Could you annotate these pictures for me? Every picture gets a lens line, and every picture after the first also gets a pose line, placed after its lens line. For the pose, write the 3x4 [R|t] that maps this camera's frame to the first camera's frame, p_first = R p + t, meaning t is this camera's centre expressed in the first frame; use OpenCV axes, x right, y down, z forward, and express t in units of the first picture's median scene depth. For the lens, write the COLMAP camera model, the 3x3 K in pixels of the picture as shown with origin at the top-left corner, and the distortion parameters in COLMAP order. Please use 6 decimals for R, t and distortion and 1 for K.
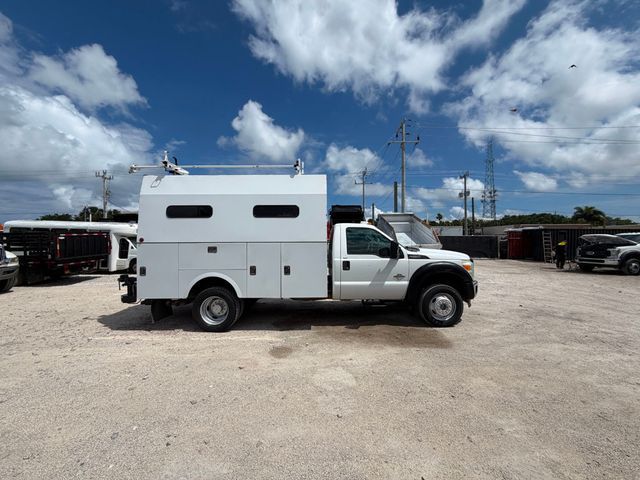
lens RADIAL K [[255.5, 0, 317.9], [0, 255.5, 239.6], [0, 0, 1]] dist [0.001391, 0.000184]
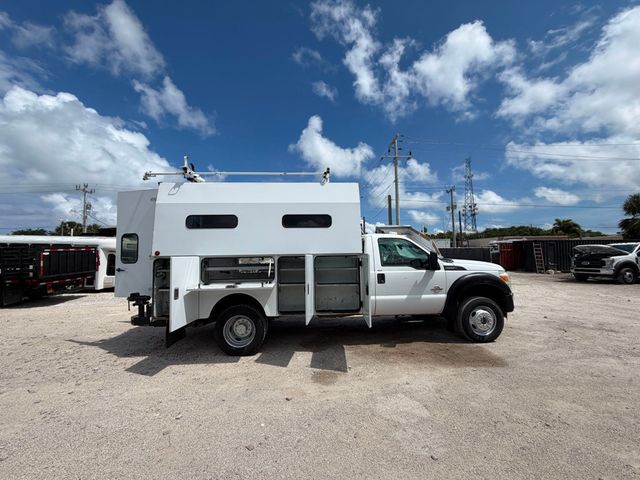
lens RADIAL K [[255.5, 0, 317.9], [0, 255.5, 239.6], [0, 0, 1]] dist [0.001391, 0.000184]
pose [[0.998452, -0.007632, 0.055092, -0.167683], [0.010641, 0.998455, -0.054544, 0.007786], [-0.054590, 0.055046, 0.996990, 0.070817]]
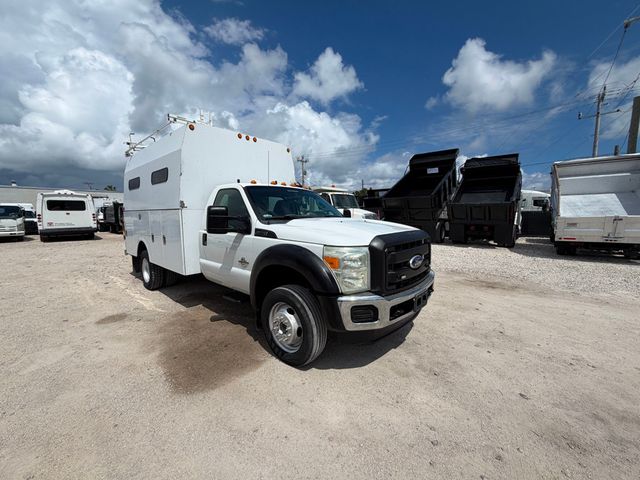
lens RADIAL K [[255.5, 0, 317.9], [0, 255.5, 239.6], [0, 0, 1]] dist [0.001391, 0.000184]
pose [[0.744779, 0.071615, -0.663457, 0.864226], [0.005584, 0.993521, 0.113512, 0.016415], [0.667288, -0.088246, 0.739554, 0.644970]]
